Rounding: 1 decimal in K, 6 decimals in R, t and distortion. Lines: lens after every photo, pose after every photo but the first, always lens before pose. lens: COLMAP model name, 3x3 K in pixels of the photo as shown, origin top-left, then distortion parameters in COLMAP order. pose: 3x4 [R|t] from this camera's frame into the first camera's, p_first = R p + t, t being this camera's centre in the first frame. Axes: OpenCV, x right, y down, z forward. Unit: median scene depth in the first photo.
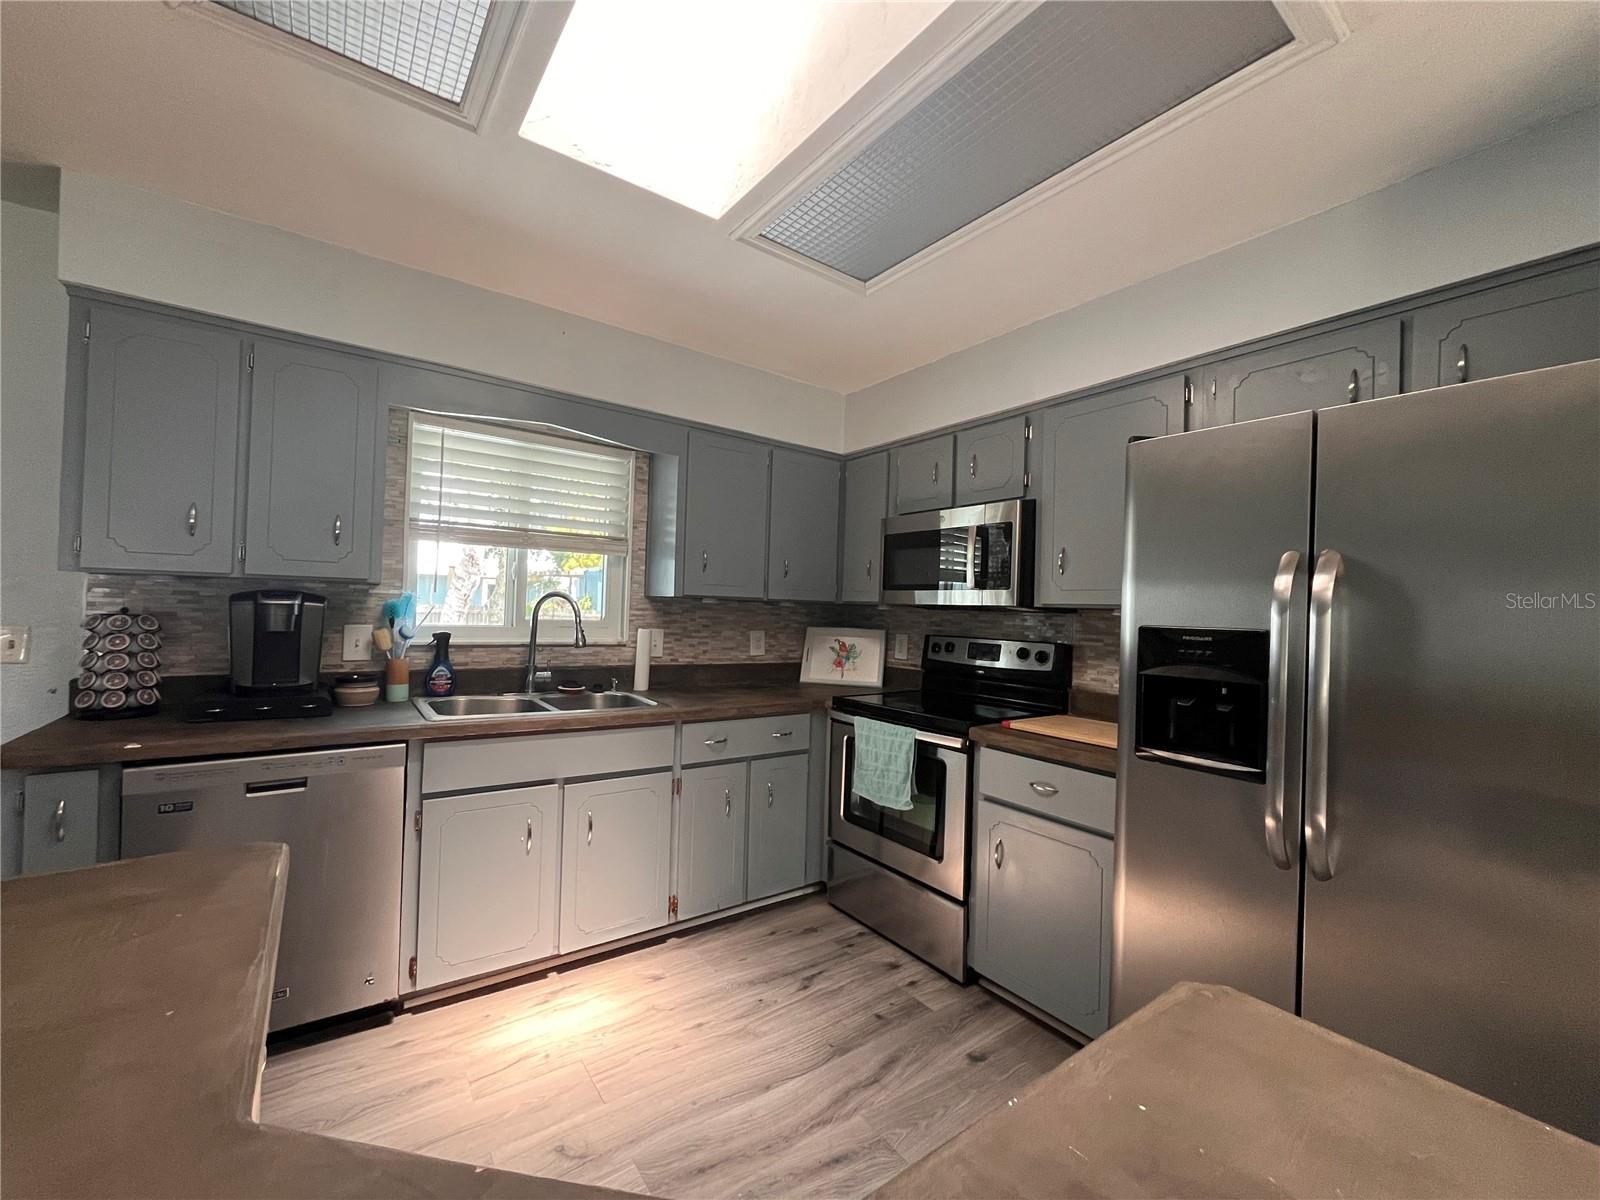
lens RADIAL K [[646.9, 0, 798.2], [0, 646.9, 605.2], [0, 0, 1]] dist [-0.002874, -0.000138]
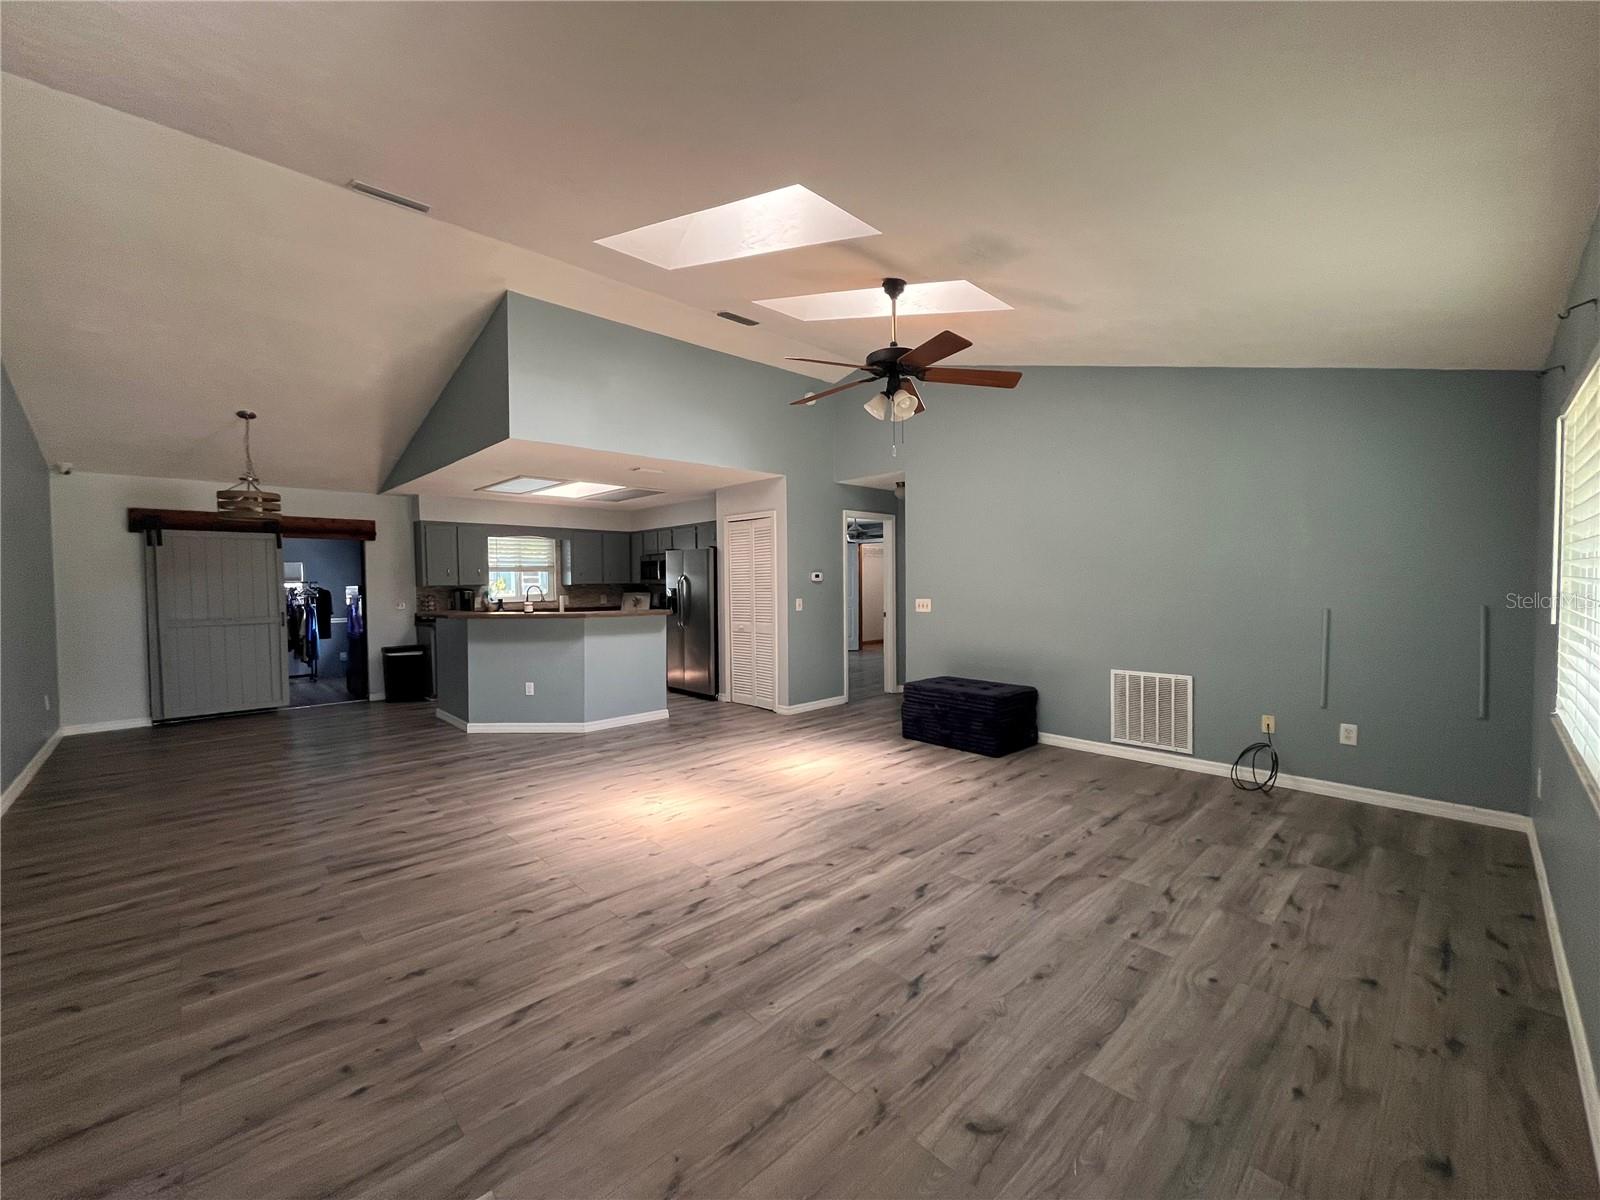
lens RADIAL K [[646.9, 0, 792.7], [0, 646.9, 597.2], [0, 0, 1]] dist [-0.002874, -0.000138]
pose [[0.991868, -0.044775, 0.119132, 0.504794], [0.040031, 0.998318, 0.041926, -0.043335], [-0.120809, -0.036816, 0.991993, -2.272762]]
